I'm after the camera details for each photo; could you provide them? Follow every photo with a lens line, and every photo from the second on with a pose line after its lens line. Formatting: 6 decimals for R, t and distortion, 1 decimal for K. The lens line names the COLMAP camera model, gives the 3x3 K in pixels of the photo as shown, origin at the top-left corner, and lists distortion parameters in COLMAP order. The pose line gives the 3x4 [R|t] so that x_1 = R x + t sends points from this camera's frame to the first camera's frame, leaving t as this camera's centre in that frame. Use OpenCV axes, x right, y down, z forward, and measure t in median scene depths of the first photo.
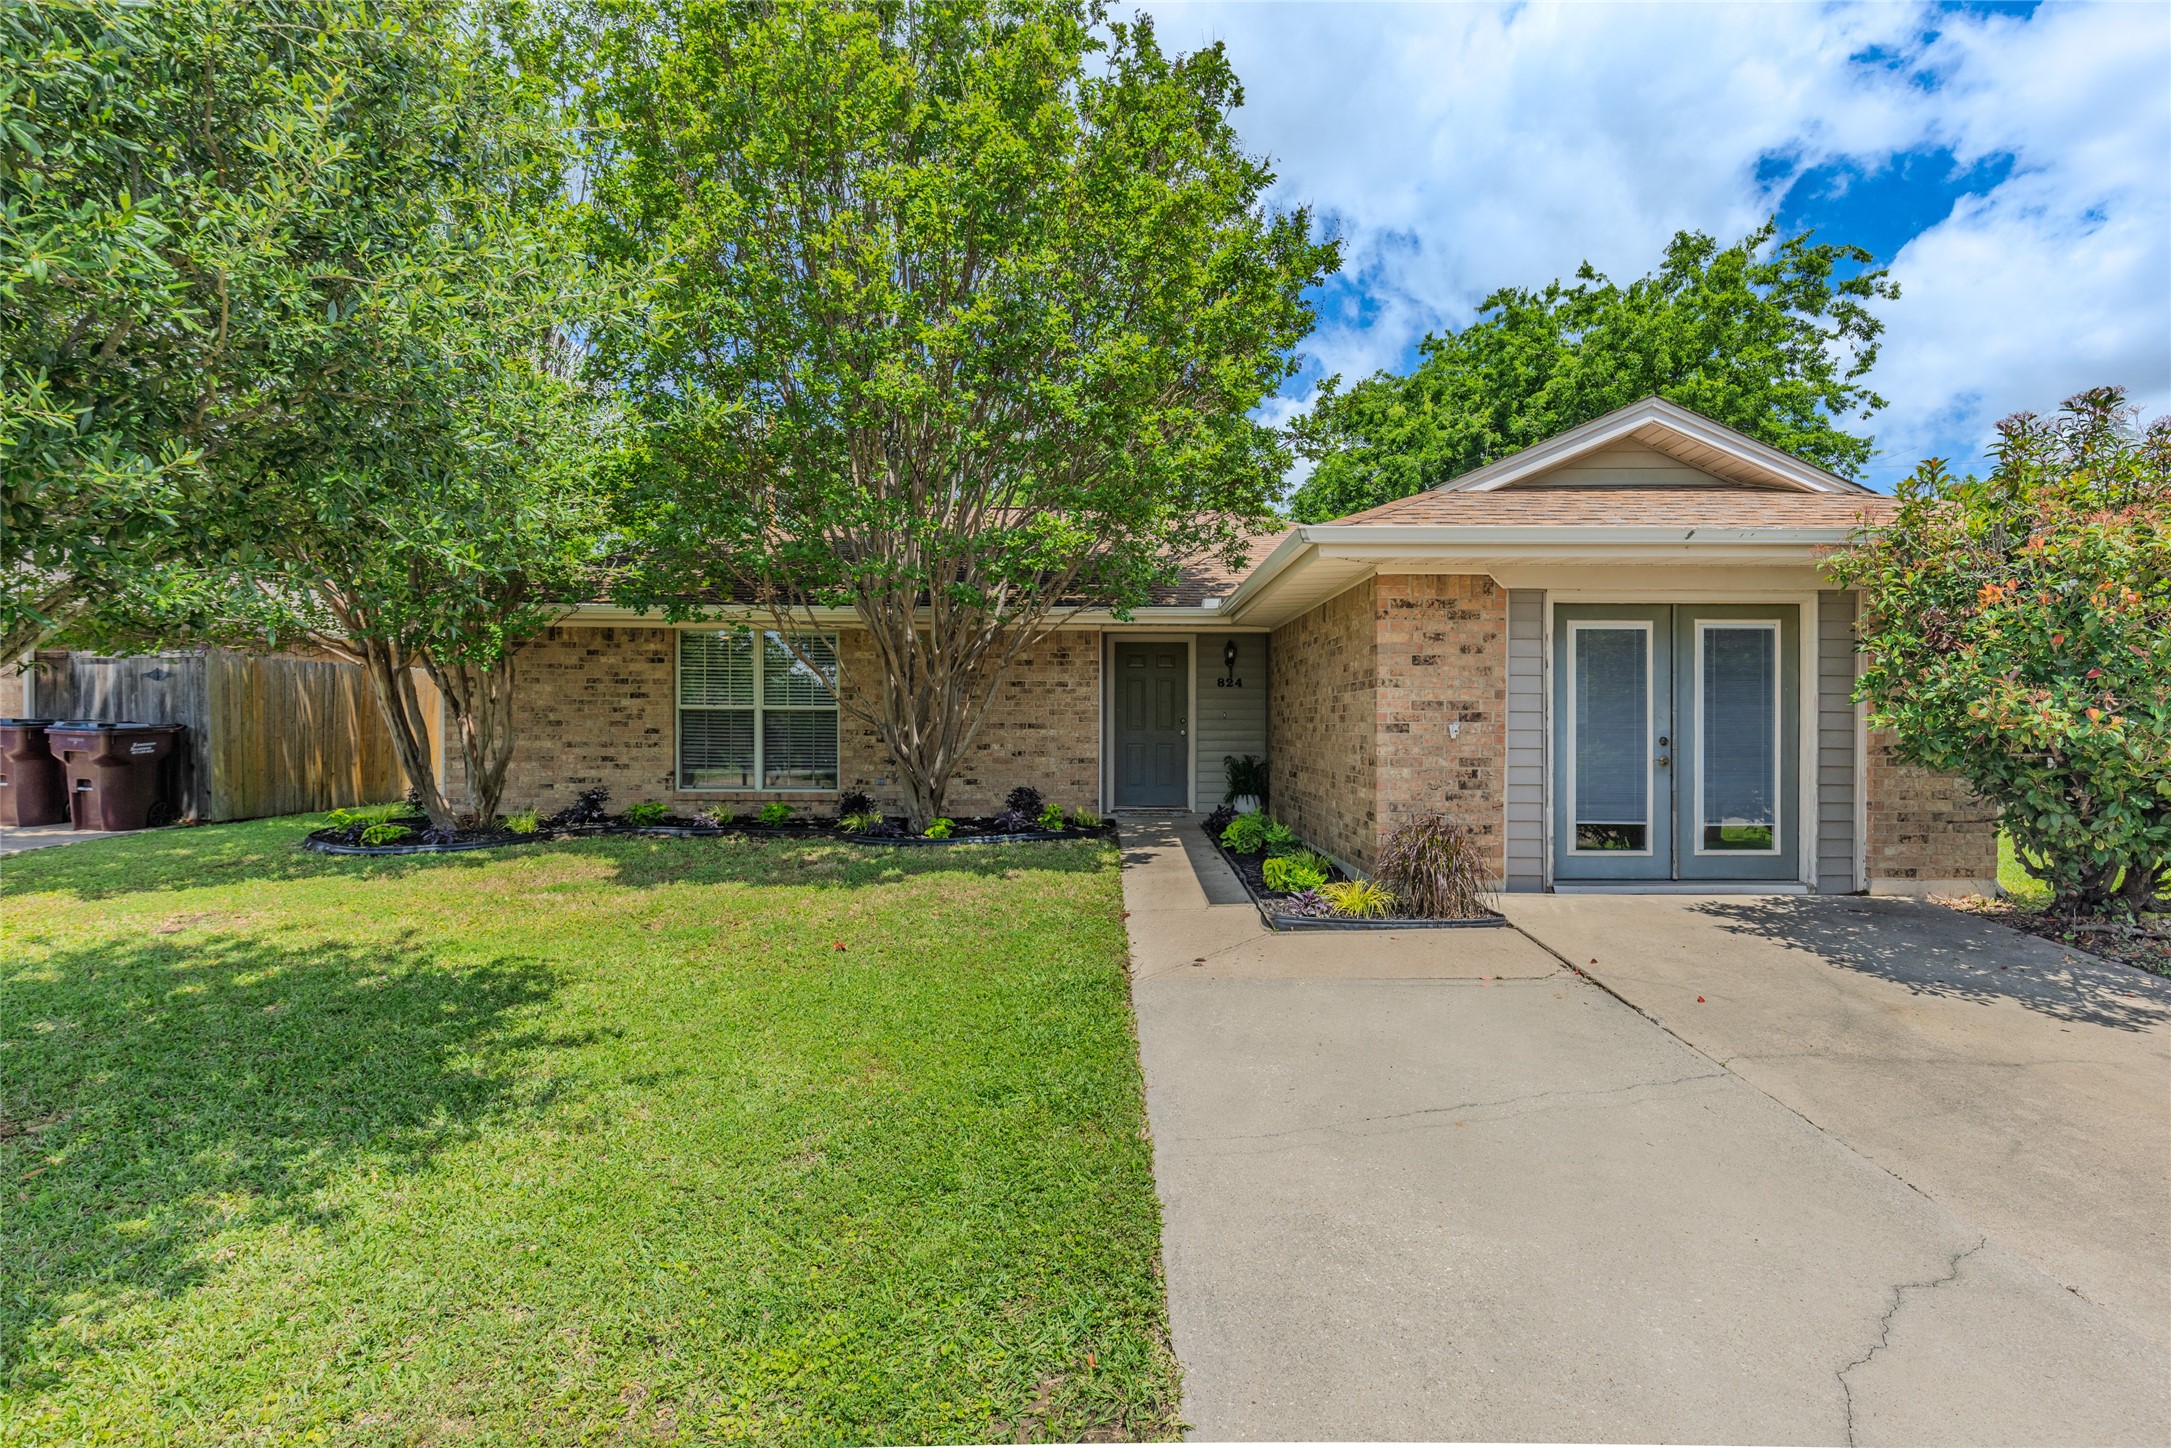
lens RADIAL K [[1011.8, 0, 1110.7], [0, 1011.8, 729.4], [0, 0, 1]] dist [-0.015033, -0.000412]
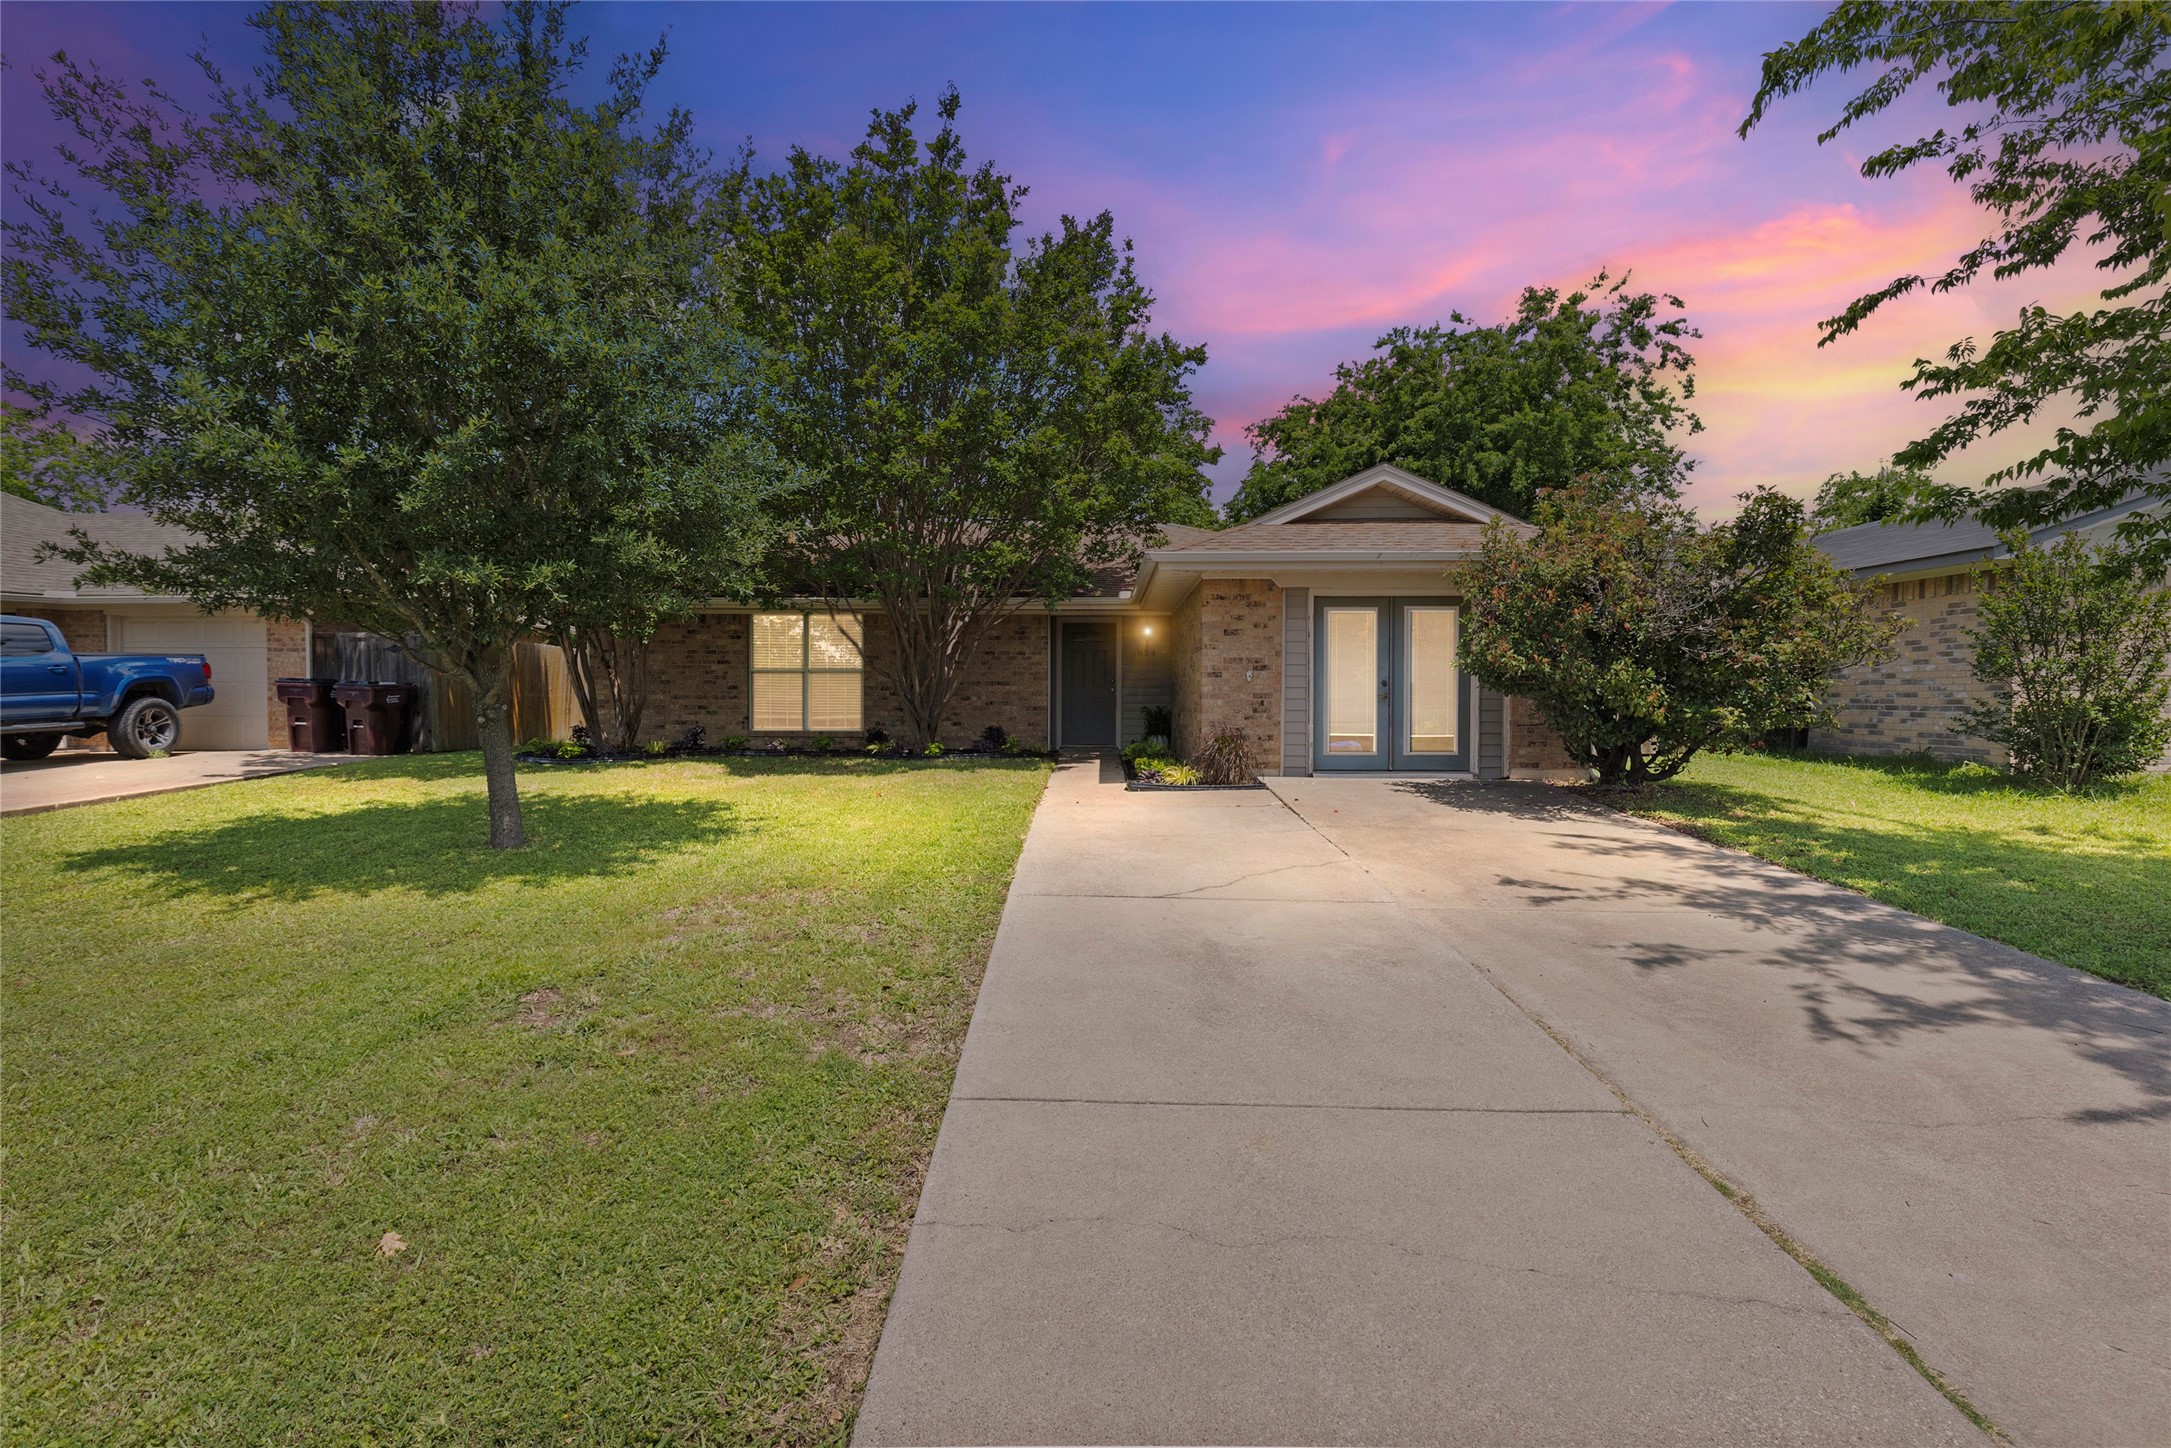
lens RADIAL K [[976.5, 0, 1080.2], [0, 976.5, 779.2], [0, 0, 1]] dist [-0.018054, -0.000083]
pose [[0.999620, 0.000143, -0.027554, 0.103131], [0.001805, 0.997498, 0.070671, 0.049885], [0.027495, -0.070694, 0.997119, -0.524947]]
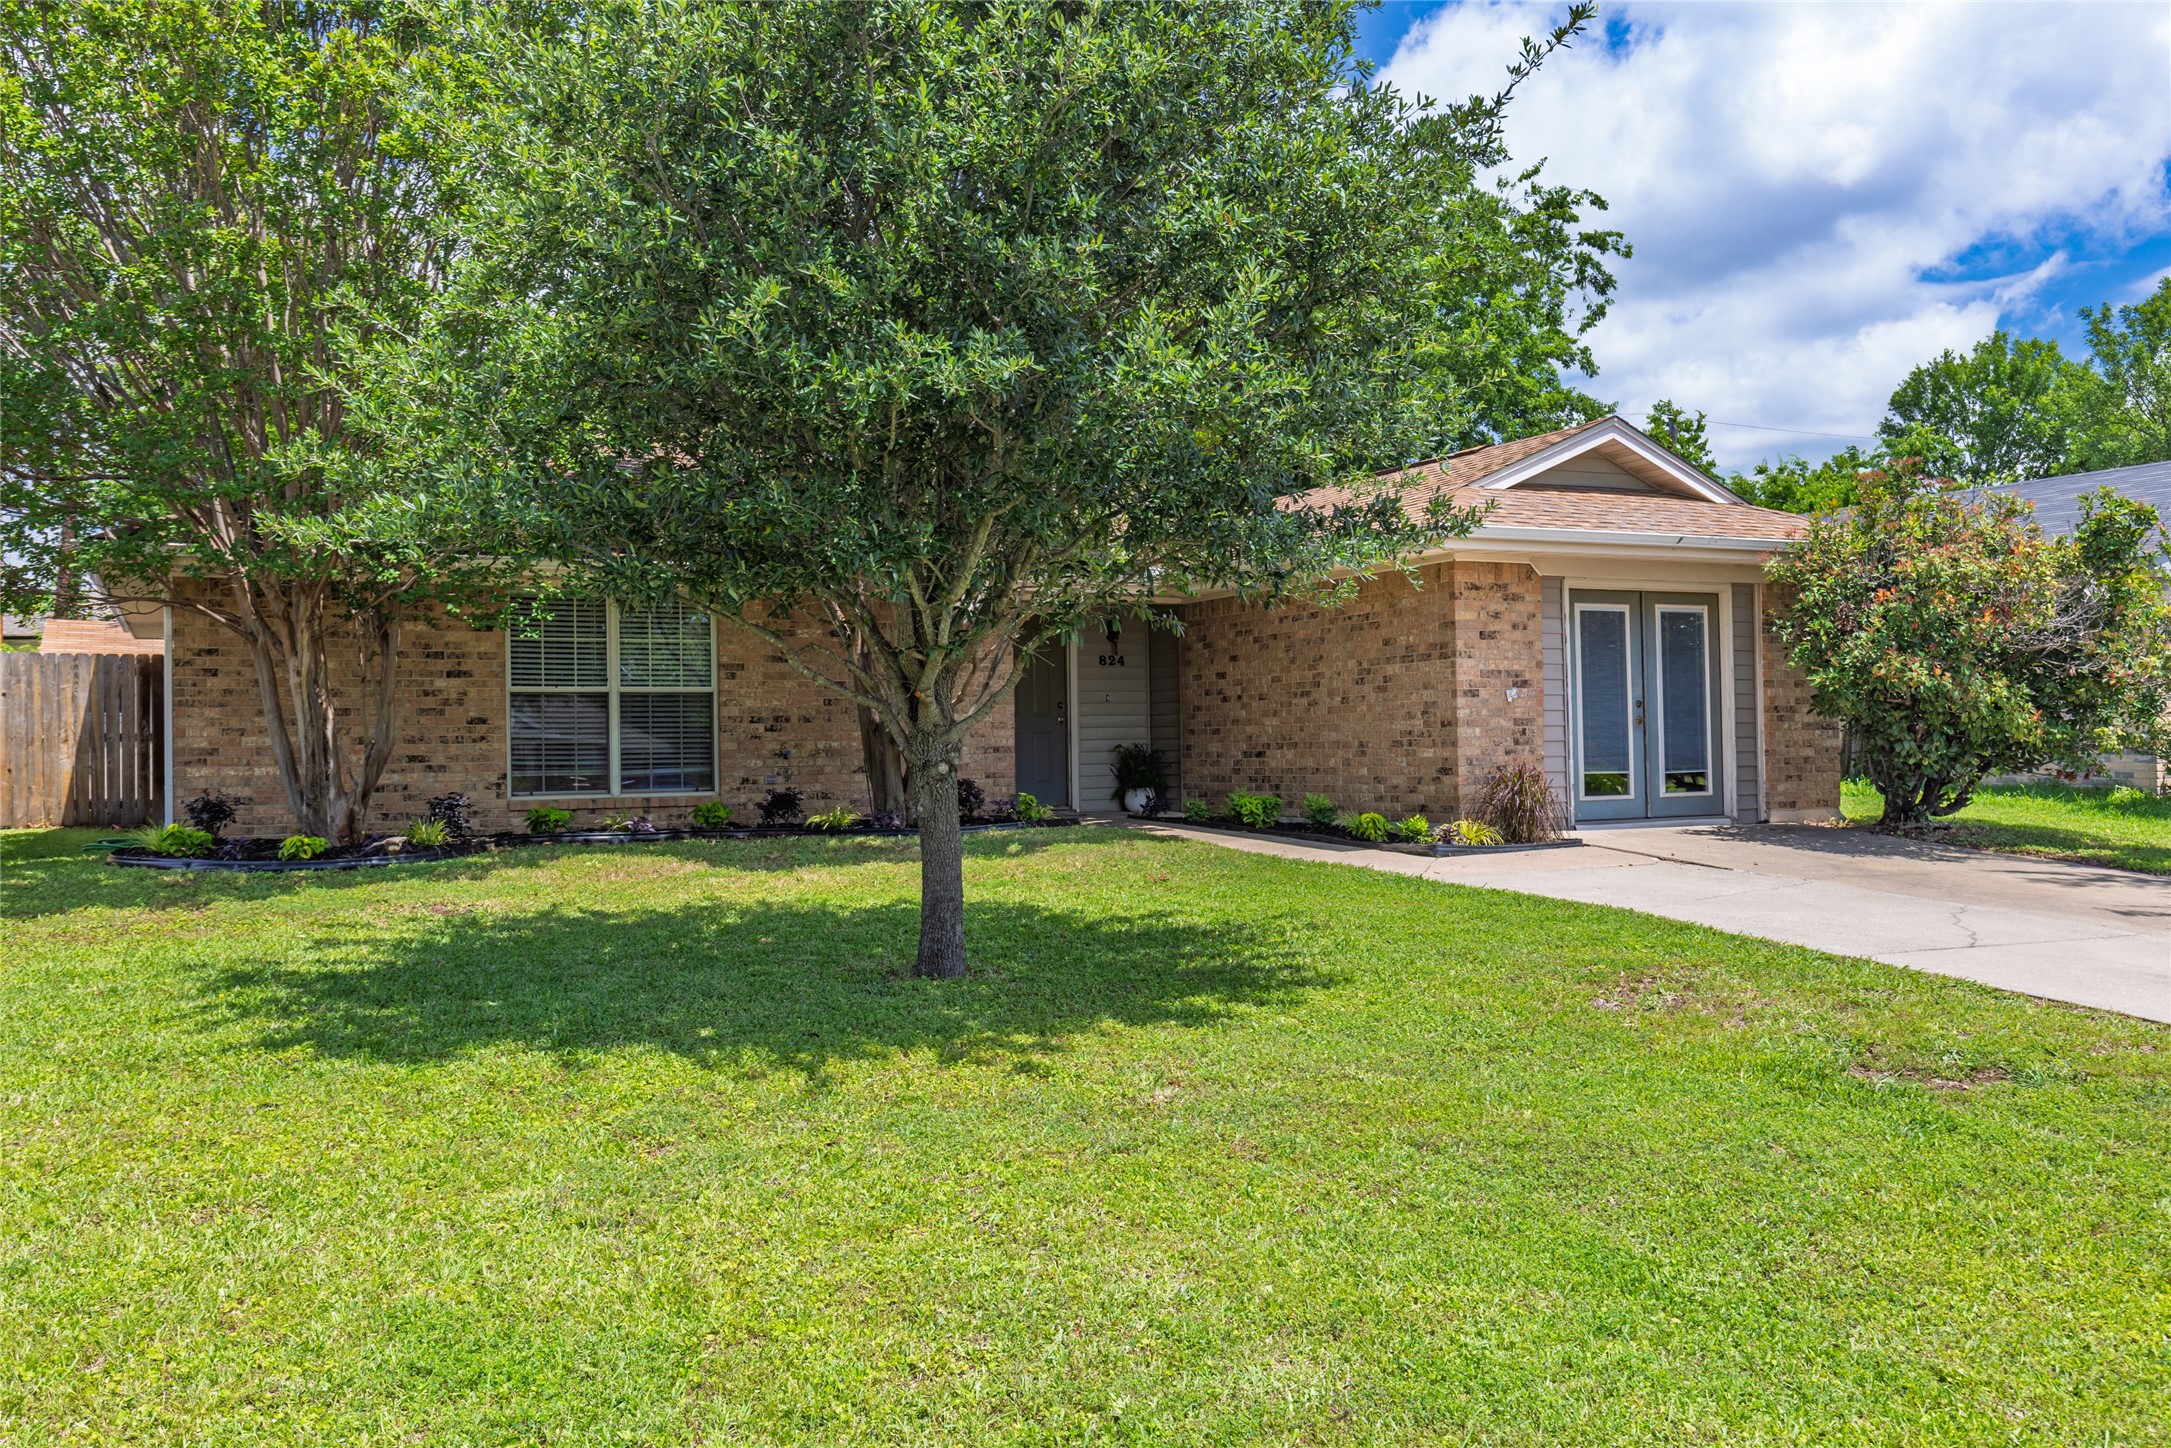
lens RADIAL K [[1817.8, 0, 1082.8], [0, 1817.8, 753.0], [0, 0, 1]] dist [-0.053720, 0.000358]
pose [[0.894275, -0.019225, 0.447104, -0.959869], [0.022283, 0.999750, -0.001581, 0.055493], [-0.446962, 0.011377, 0.894480, -0.606861]]
